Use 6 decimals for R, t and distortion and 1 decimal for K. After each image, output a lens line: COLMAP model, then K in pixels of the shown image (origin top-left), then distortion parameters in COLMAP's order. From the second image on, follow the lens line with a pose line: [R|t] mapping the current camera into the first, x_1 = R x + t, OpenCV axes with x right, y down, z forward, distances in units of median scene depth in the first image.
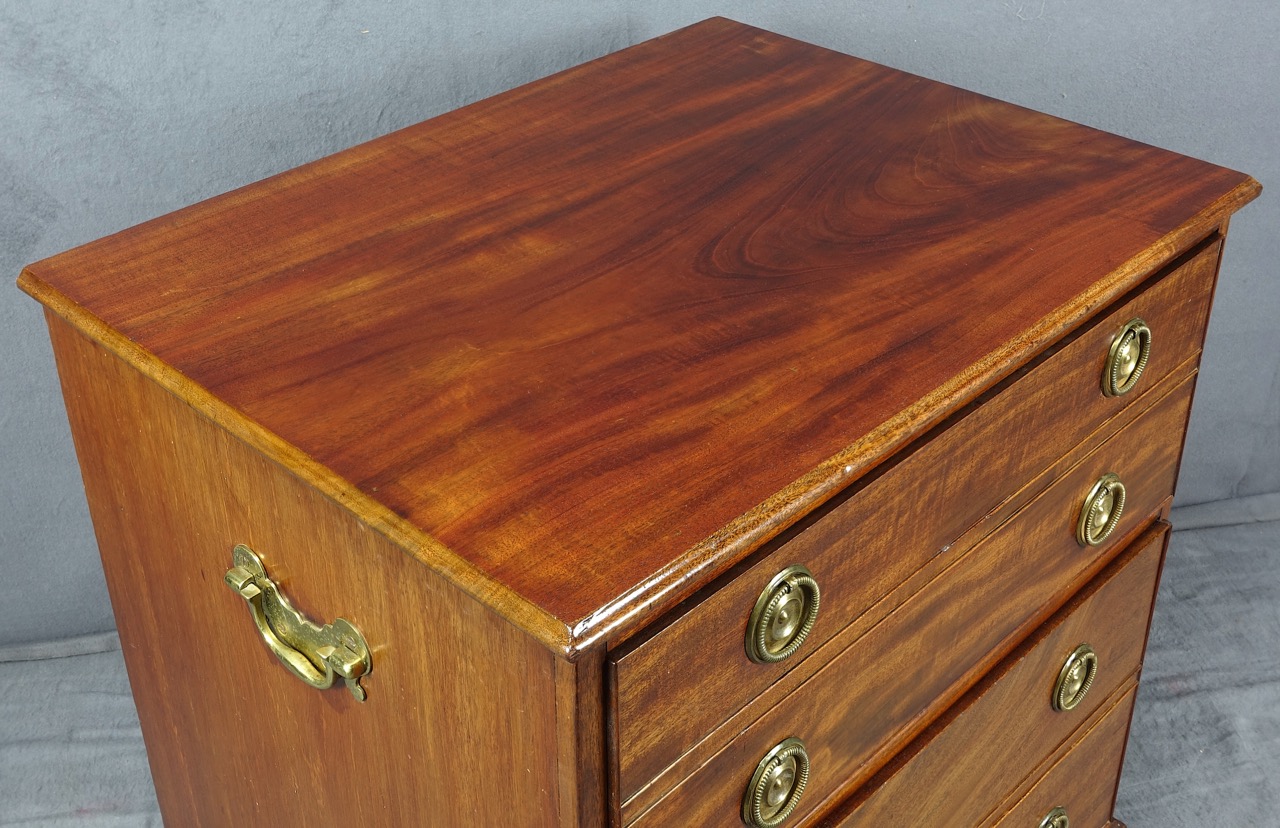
lens RADIAL K [[1661.4, 0, 663.1], [0, 1661.4, 412.1], [0, 0, 1]] dist [-0.016157, -0.026404]
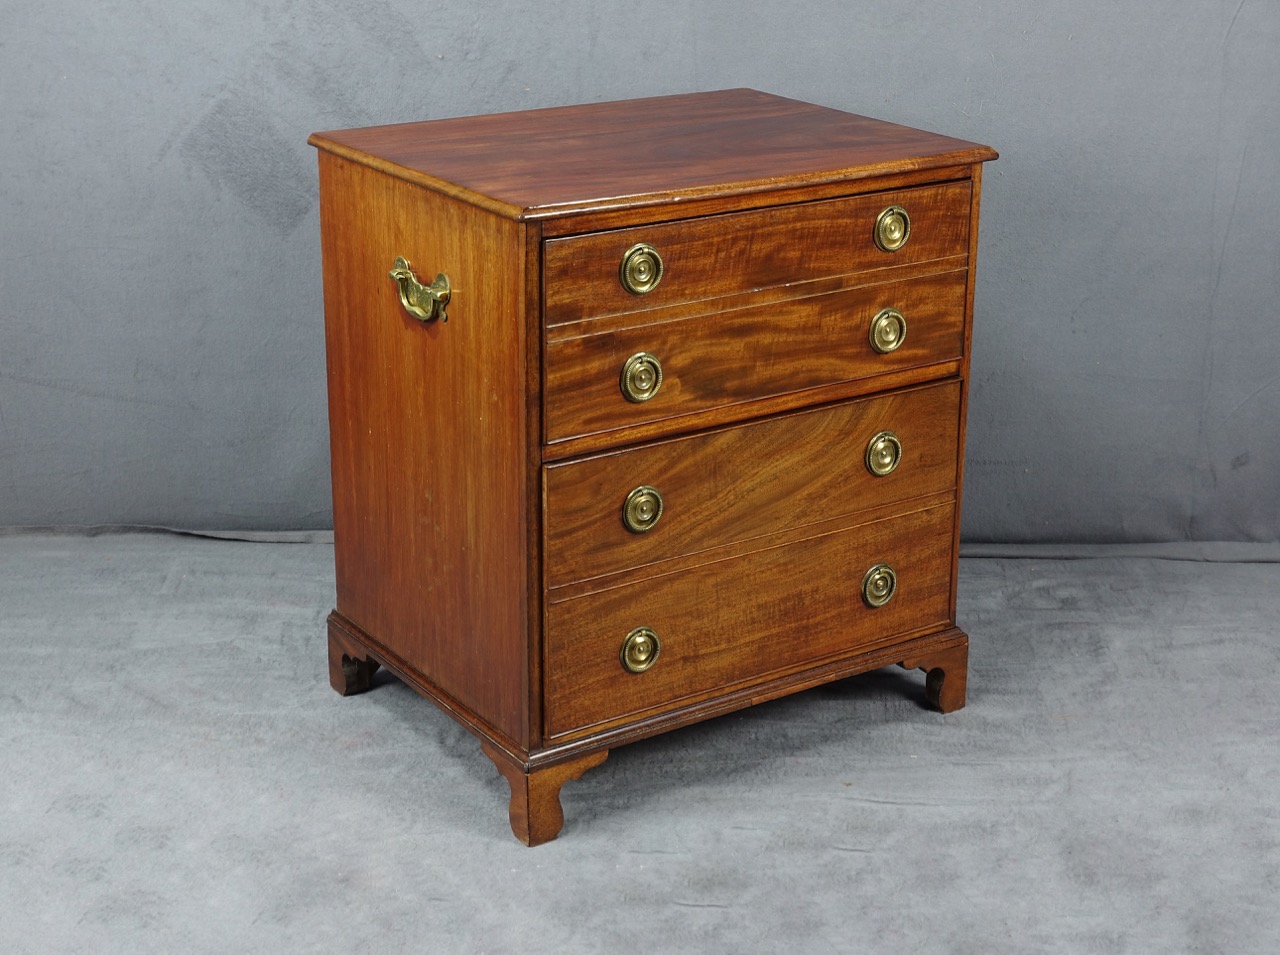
lens RADIAL K [[2076.6, 0, 641.8], [0, 2076.6, 439.0], [0, 0, 1]] dist [0.023410, -0.044474]
pose [[0.979912, 0.084179, -0.180794, 0.497761], [-0.119258, 0.973942, -0.192912, 0.738267], [0.159843, 0.210597, 0.964416, -1.301966]]
